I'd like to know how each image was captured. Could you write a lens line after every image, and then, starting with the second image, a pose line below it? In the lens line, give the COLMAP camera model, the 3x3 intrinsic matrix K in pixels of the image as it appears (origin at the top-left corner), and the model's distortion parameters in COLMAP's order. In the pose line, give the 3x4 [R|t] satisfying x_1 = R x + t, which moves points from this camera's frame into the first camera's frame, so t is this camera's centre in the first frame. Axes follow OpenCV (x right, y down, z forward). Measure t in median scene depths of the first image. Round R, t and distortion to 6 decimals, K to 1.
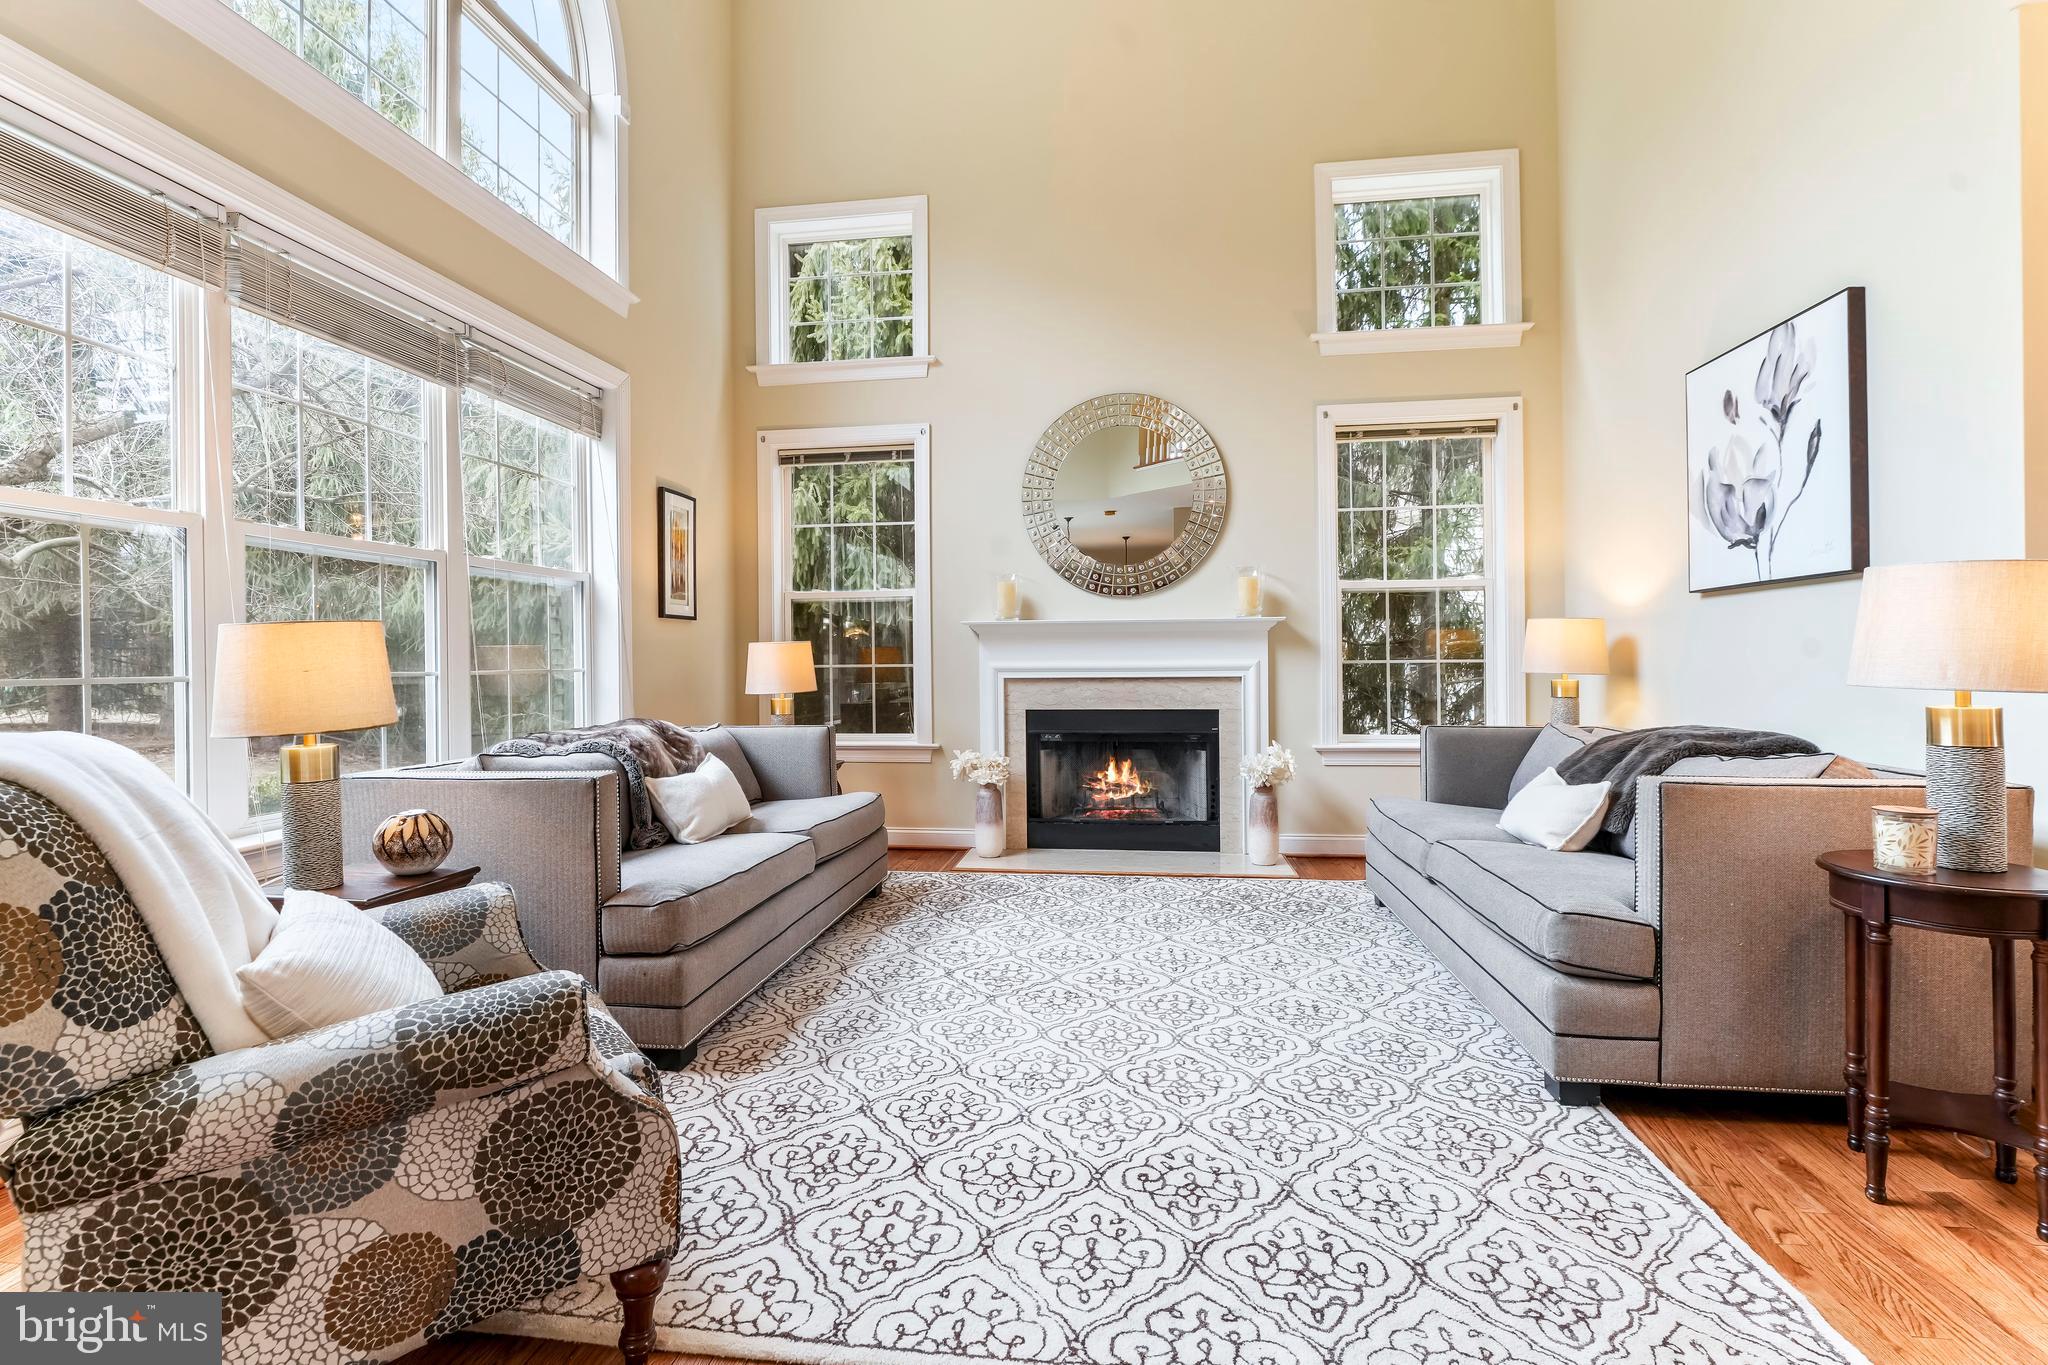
lens RADIAL K [[945.1, 0, 1018.4], [0, 945.1, 657.3], [0, 0, 1]] dist [-0.014189, -0.000491]
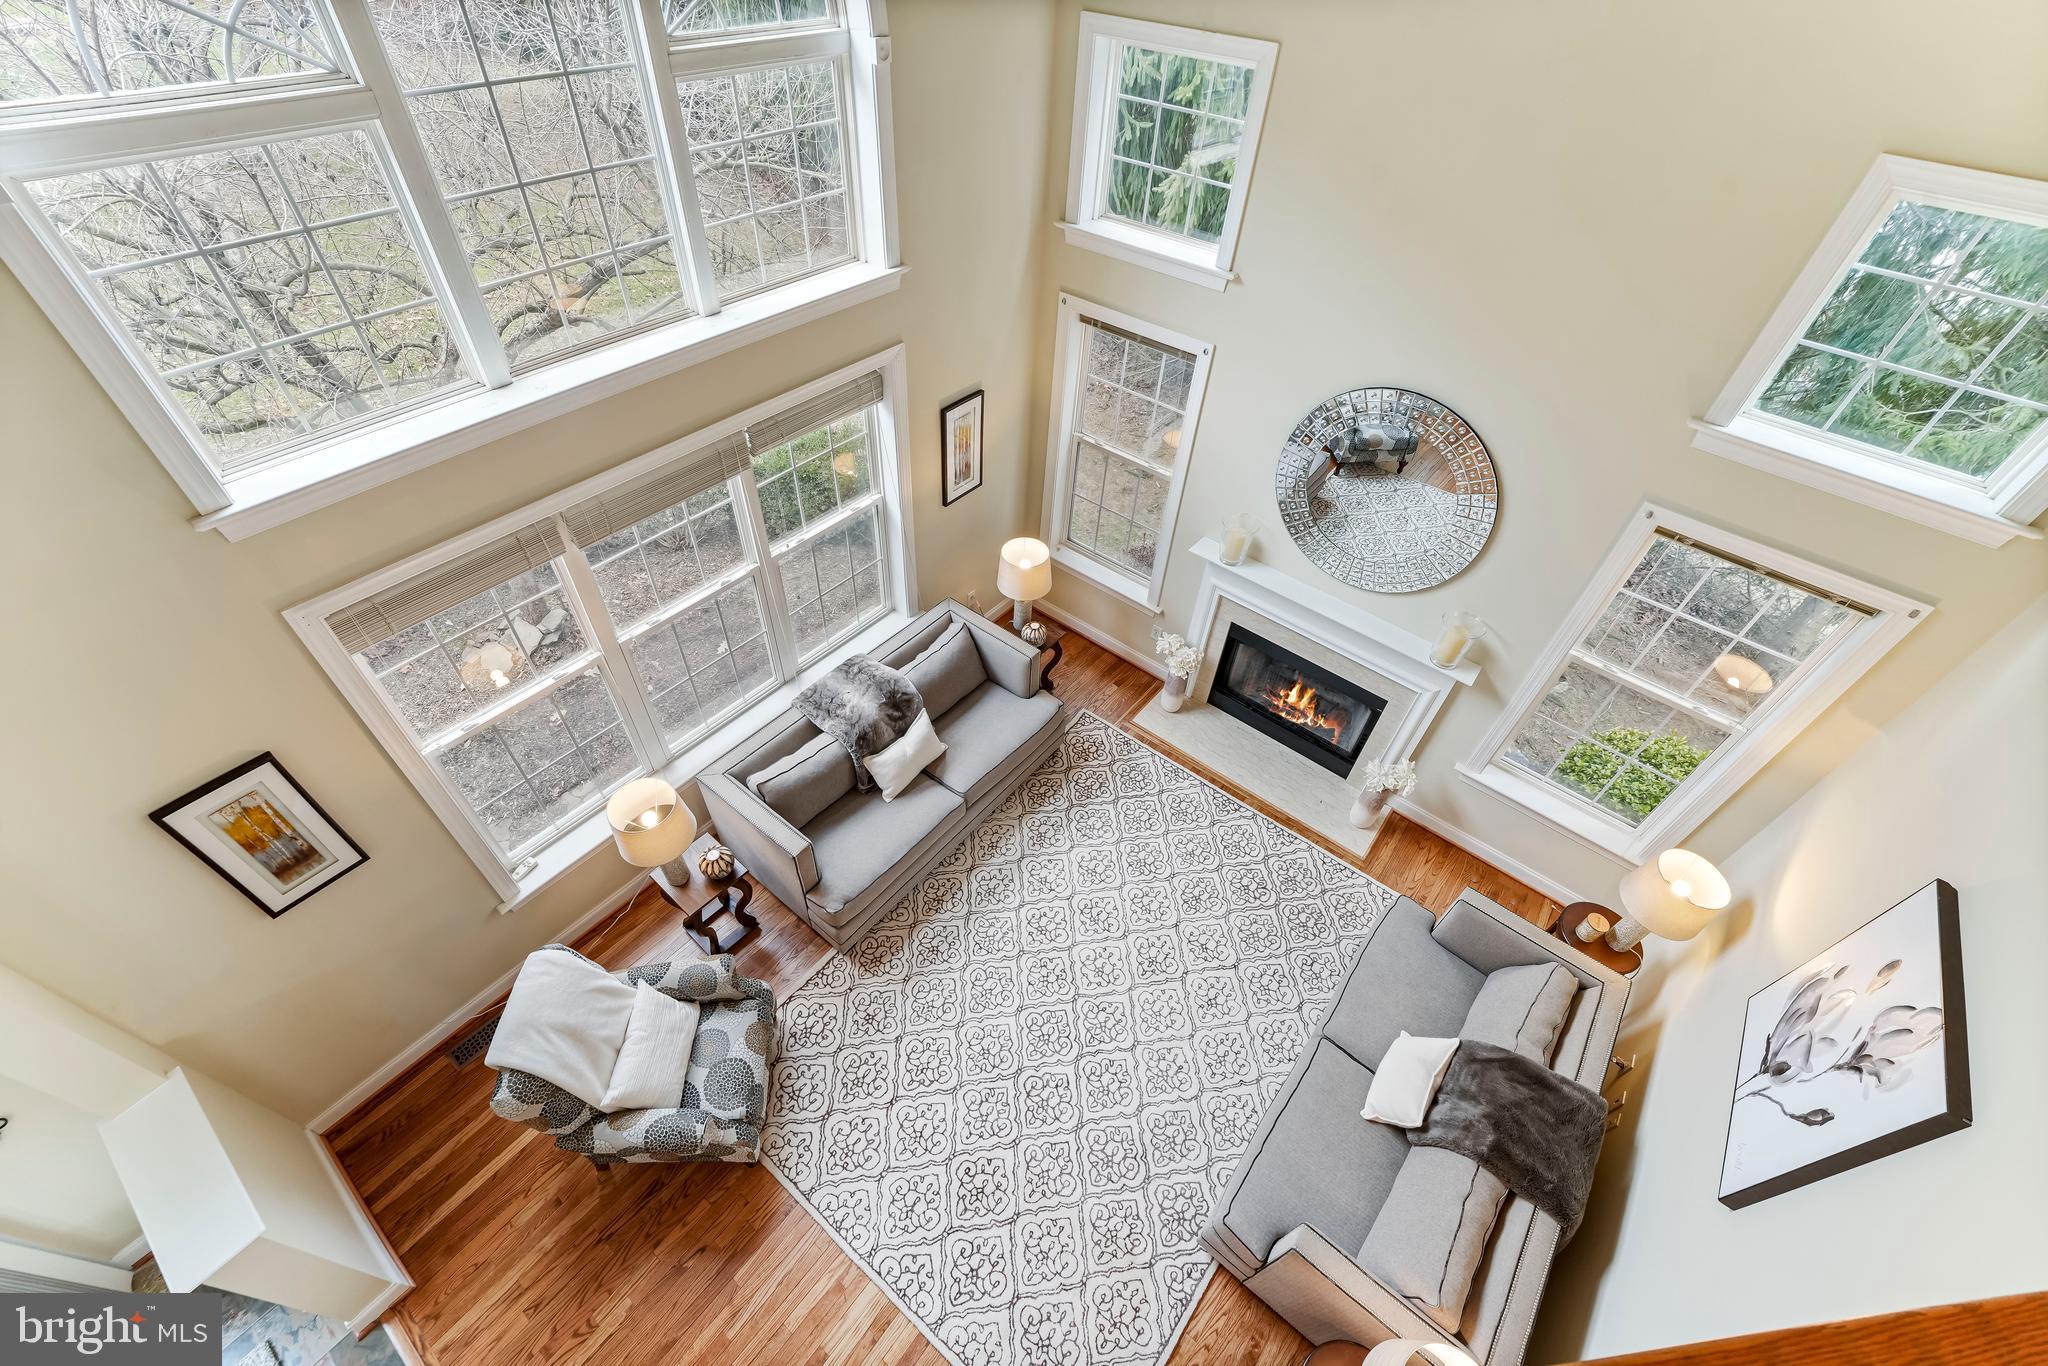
lens RADIAL K [[833.1, 0, 1029.8], [0, 833.1, 682.2], [0, 0, 1]] dist [-0.021021, -0.000176]
pose [[0.856196, 0.409301, -0.315279, 0.206456], [-0.064919, 0.690630, 0.720289, -0.851836], [0.512556, -0.596241, 0.617886, 0.285147]]
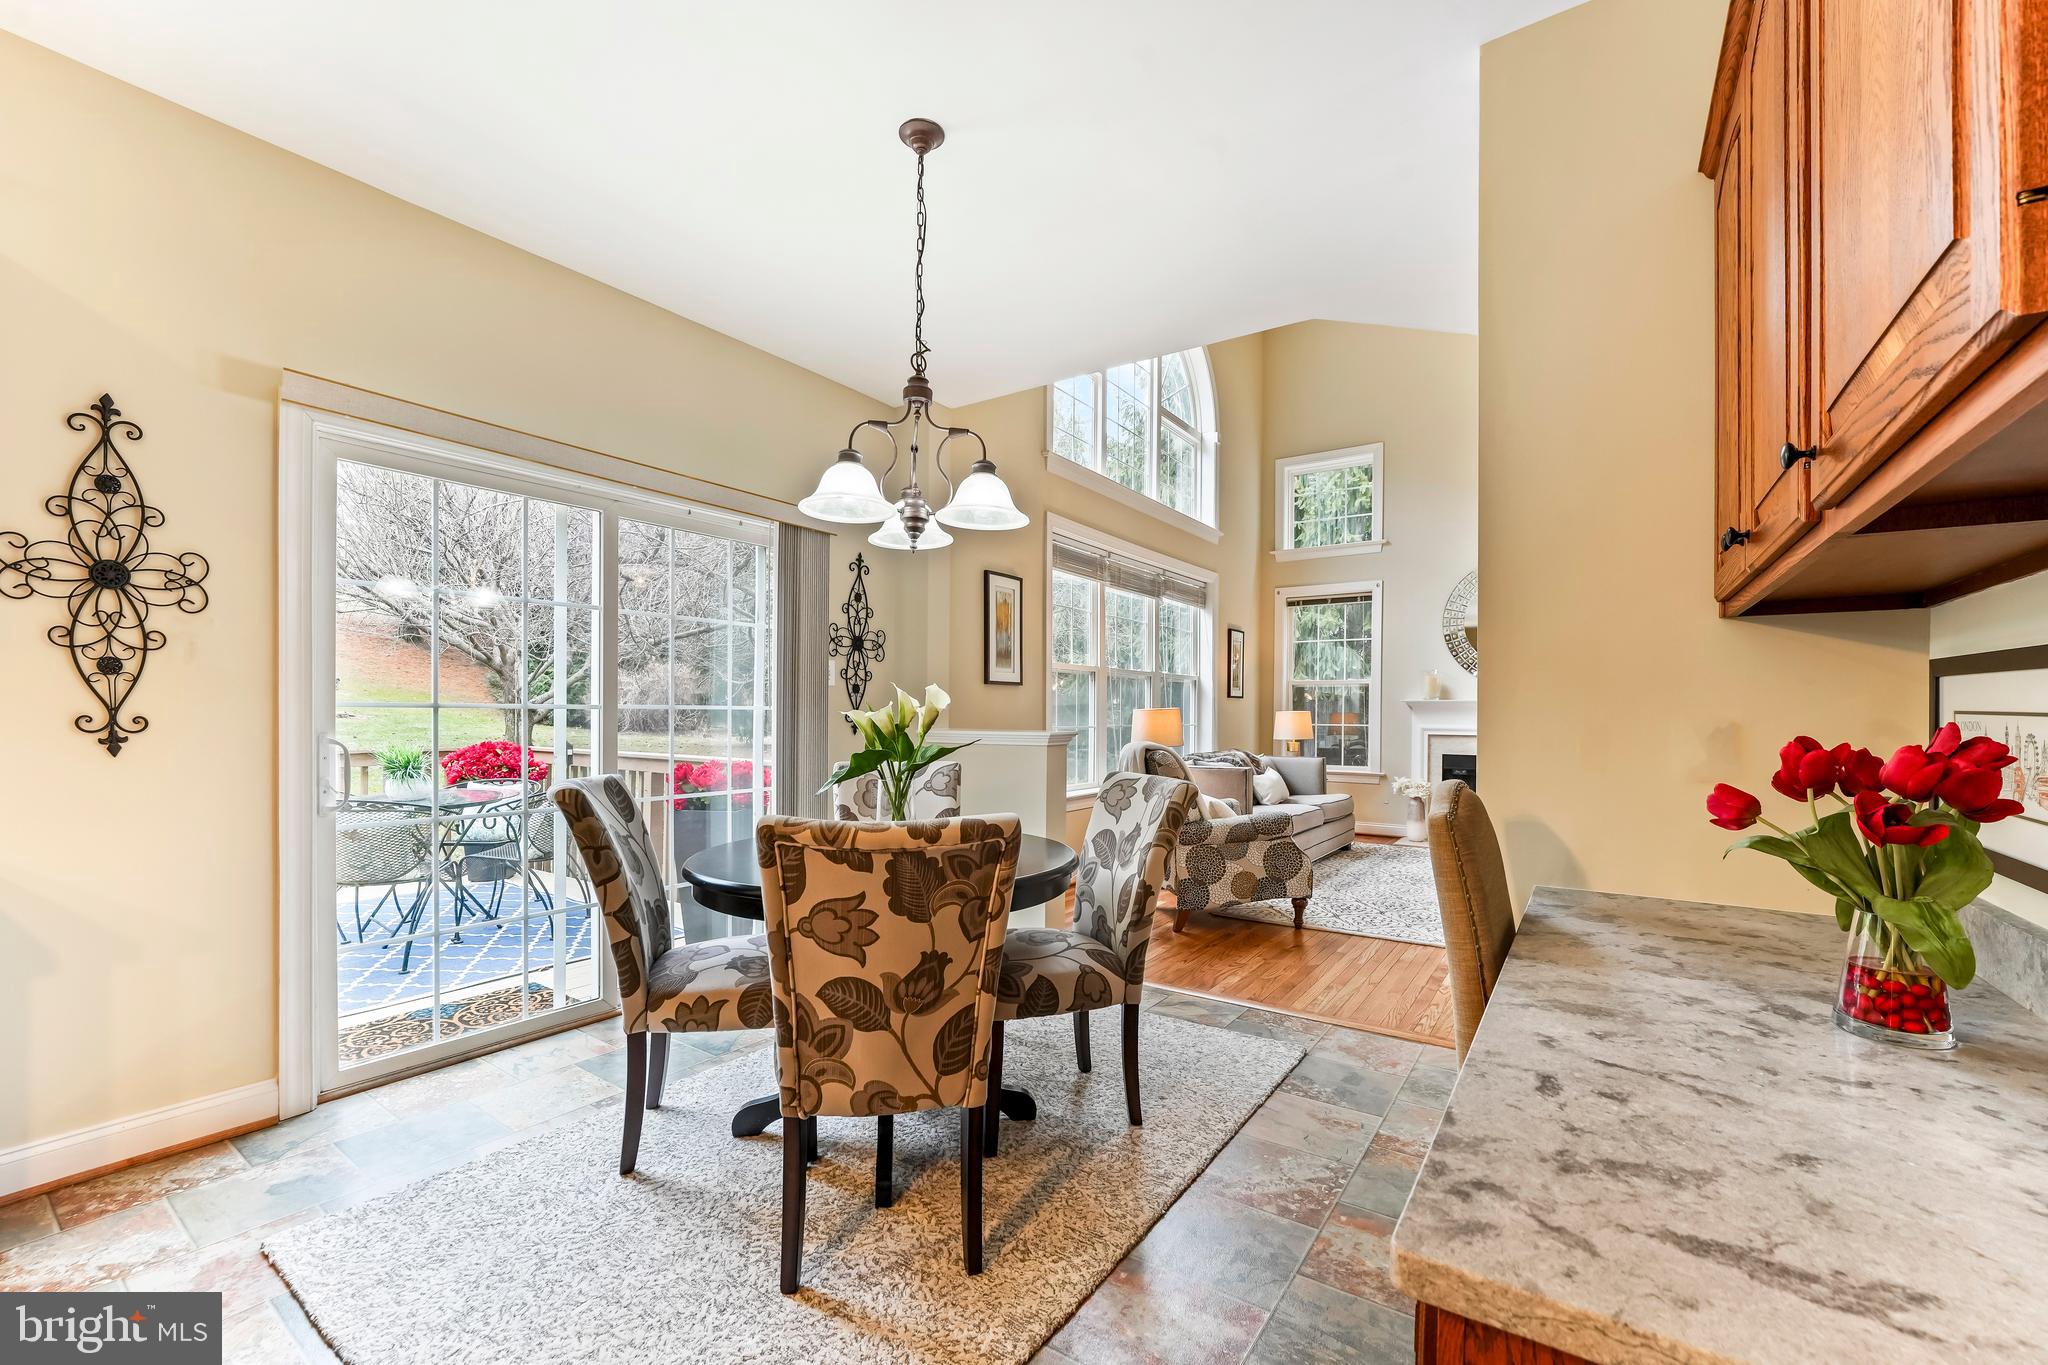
lens RADIAL K [[837.0, 0, 1029.2], [0, 837.0, 730.5], [0, 0, 1]] dist [-0.018333, -0.000018]
pose [[0.890294, 0.022551, -0.454827, 0.036320], [-0.012818, 0.999618, 0.024473, -0.015818], [0.455206, -0.015958, 0.890243, -0.839496]]
